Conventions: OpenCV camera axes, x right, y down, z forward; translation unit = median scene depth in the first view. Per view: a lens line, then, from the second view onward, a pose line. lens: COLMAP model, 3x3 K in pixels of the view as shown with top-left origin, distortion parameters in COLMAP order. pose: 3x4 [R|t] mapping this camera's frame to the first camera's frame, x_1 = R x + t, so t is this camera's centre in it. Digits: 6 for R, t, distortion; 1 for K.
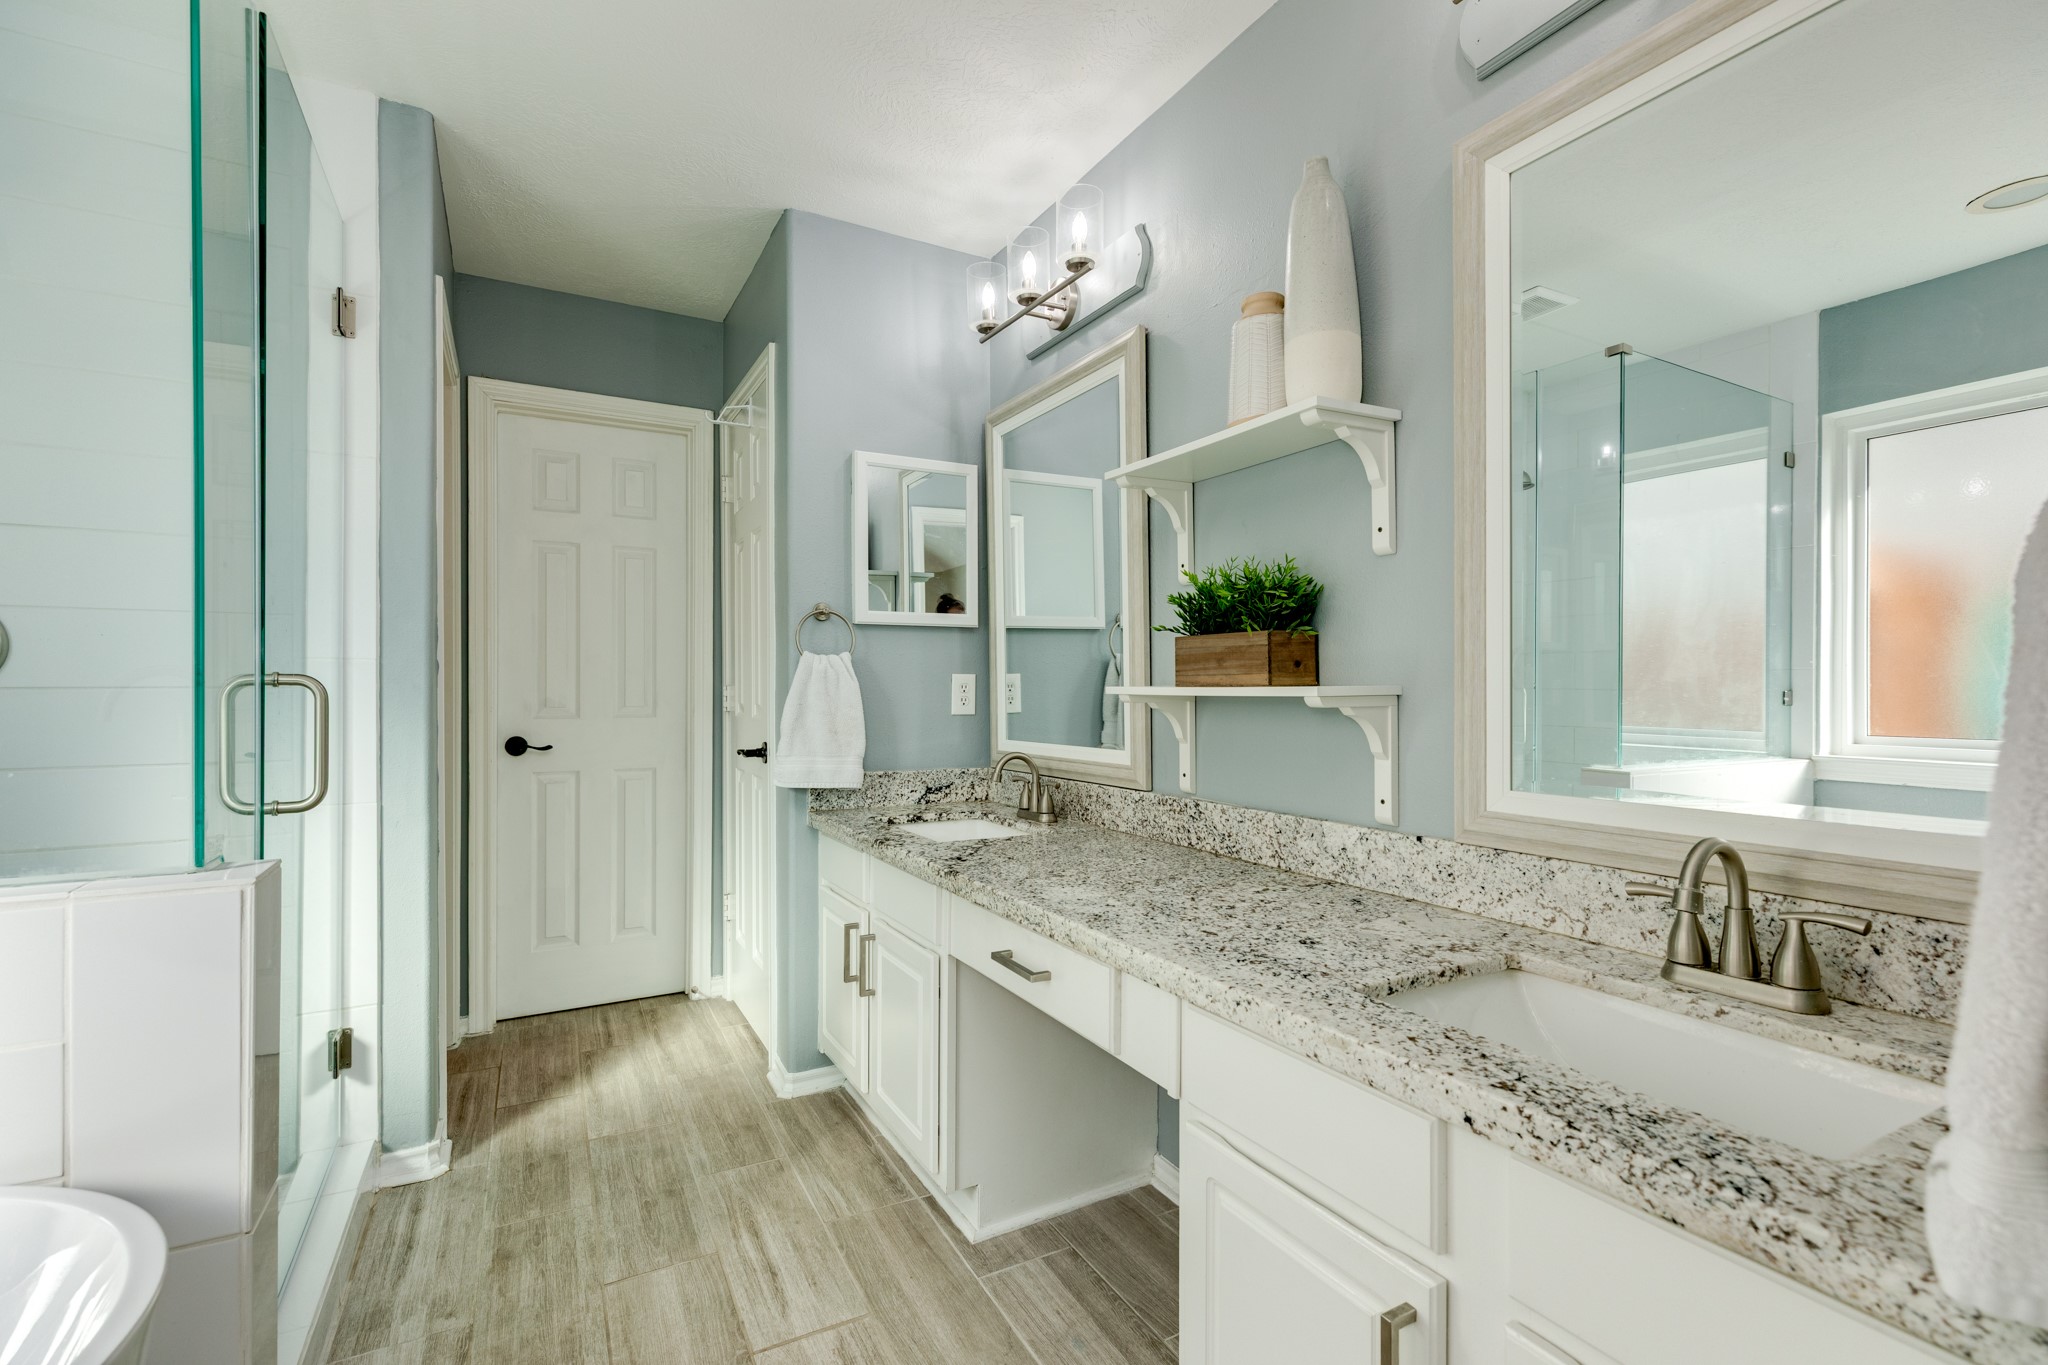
lens RADIAL K [[914.2, 0, 1022.4], [0, 914.2, 686.9], [0, 0, 1]] dist [0.002530, 0.000322]
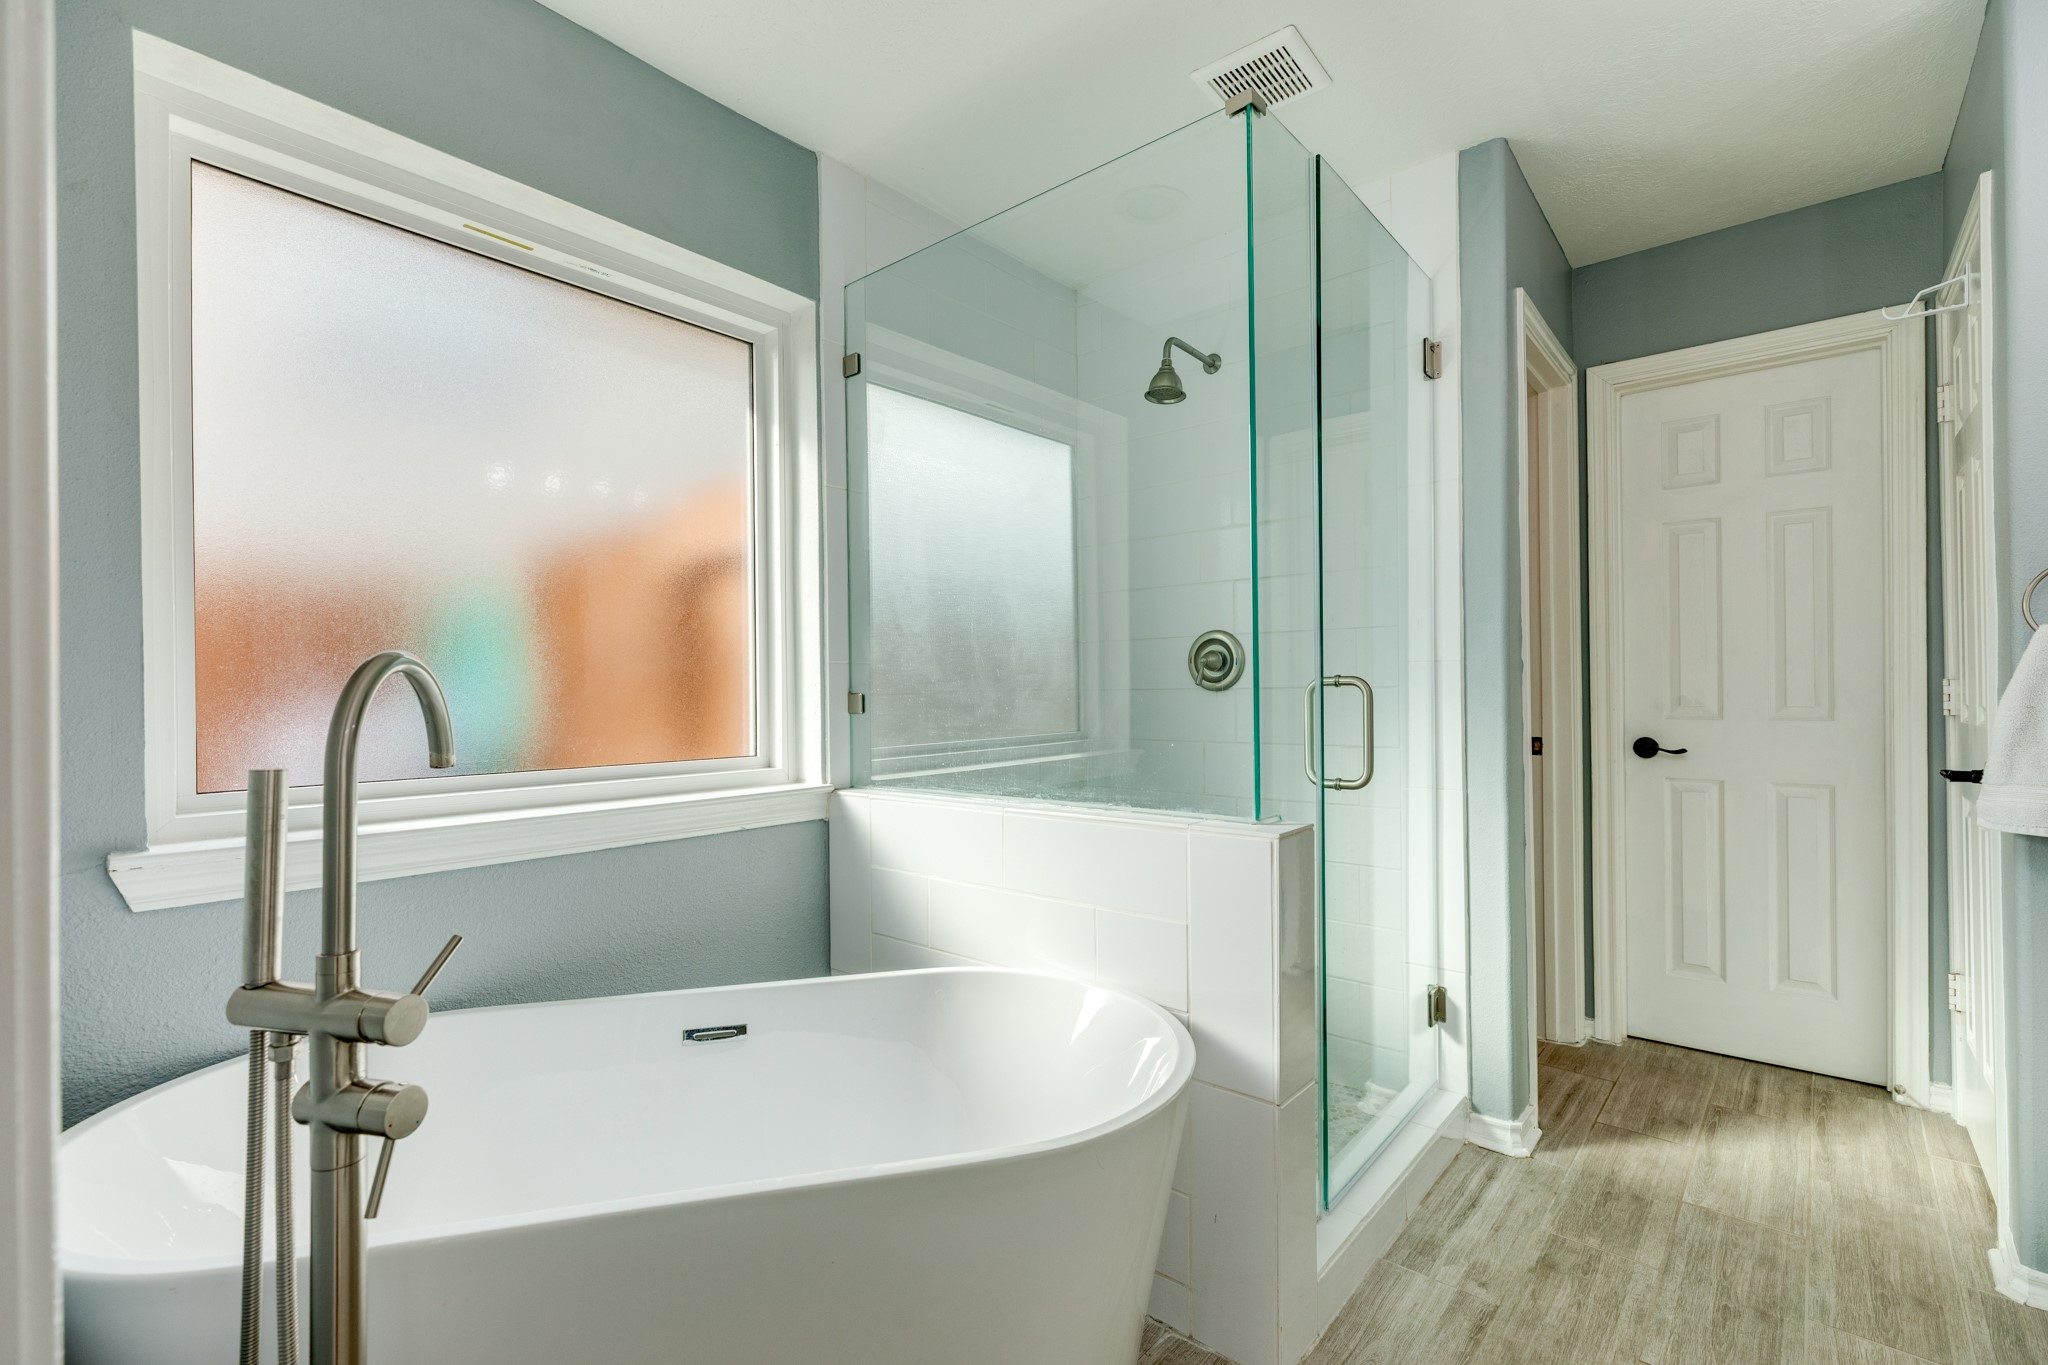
lens RADIAL K [[914.2, 0, 1019.9], [0, 914.2, 687.4], [0, 0, 1]] dist [0.002530, 0.000322]
pose [[0.351669, -0.005663, -0.936107, 0.116101], [0.009319, 0.999953, -0.002549, -0.000107], [0.936078, -0.007827, 0.351706, 0.094059]]
